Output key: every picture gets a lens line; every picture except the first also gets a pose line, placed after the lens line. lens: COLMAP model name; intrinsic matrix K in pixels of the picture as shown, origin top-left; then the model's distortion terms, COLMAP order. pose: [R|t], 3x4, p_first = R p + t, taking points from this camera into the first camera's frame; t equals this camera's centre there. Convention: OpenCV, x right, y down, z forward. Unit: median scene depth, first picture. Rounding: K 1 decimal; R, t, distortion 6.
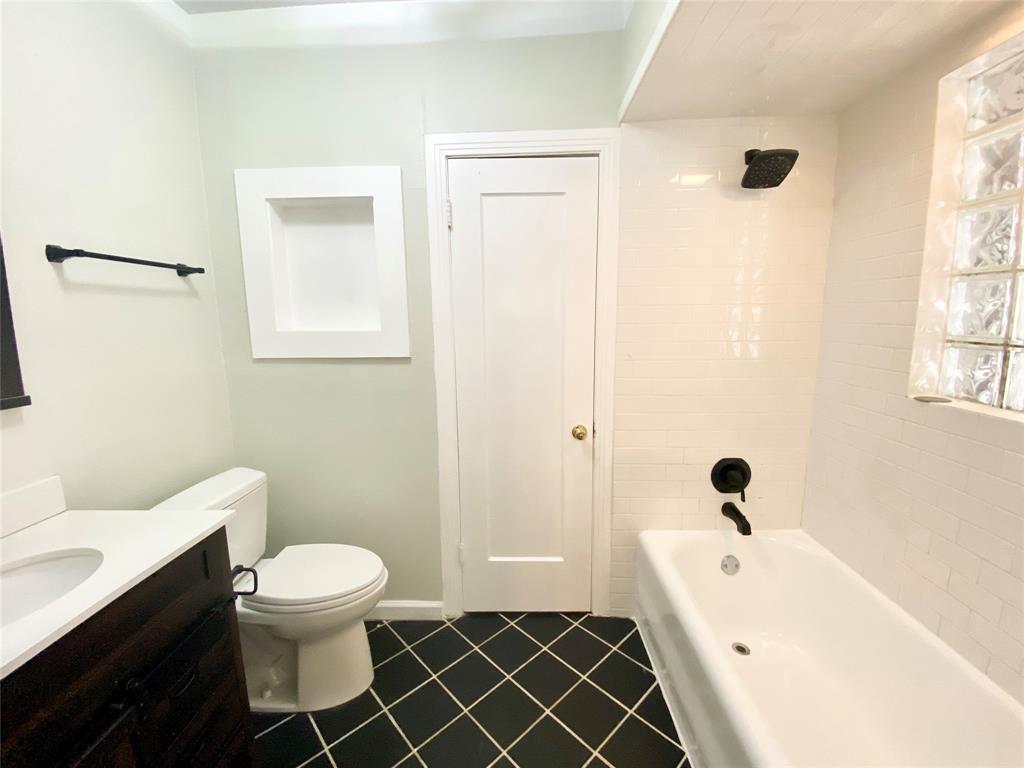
lens RADIAL K [[415.1, 0, 512.0], [0, 415.1, 384.0], [0, 0, 1]] dist [0.001527, -0.012043]
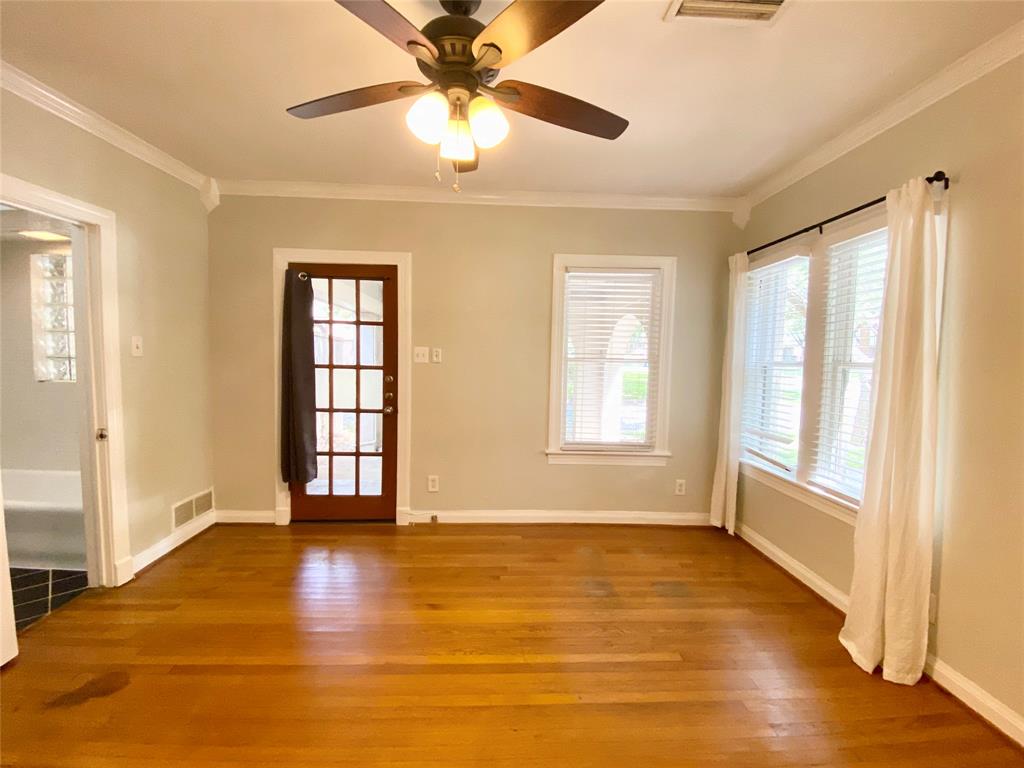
lens RADIAL K [[413.9, 0, 511.1], [0, 413.9, 371.4], [0, 0, 1]] dist [0.001001, -0.014771]
pose [[-0.077765, -0.039104, 0.996204, -1.635373], [0.142187, 0.988581, 0.049905, 0.262760], [-0.986780, 0.145529, -0.071317, -1.624464]]
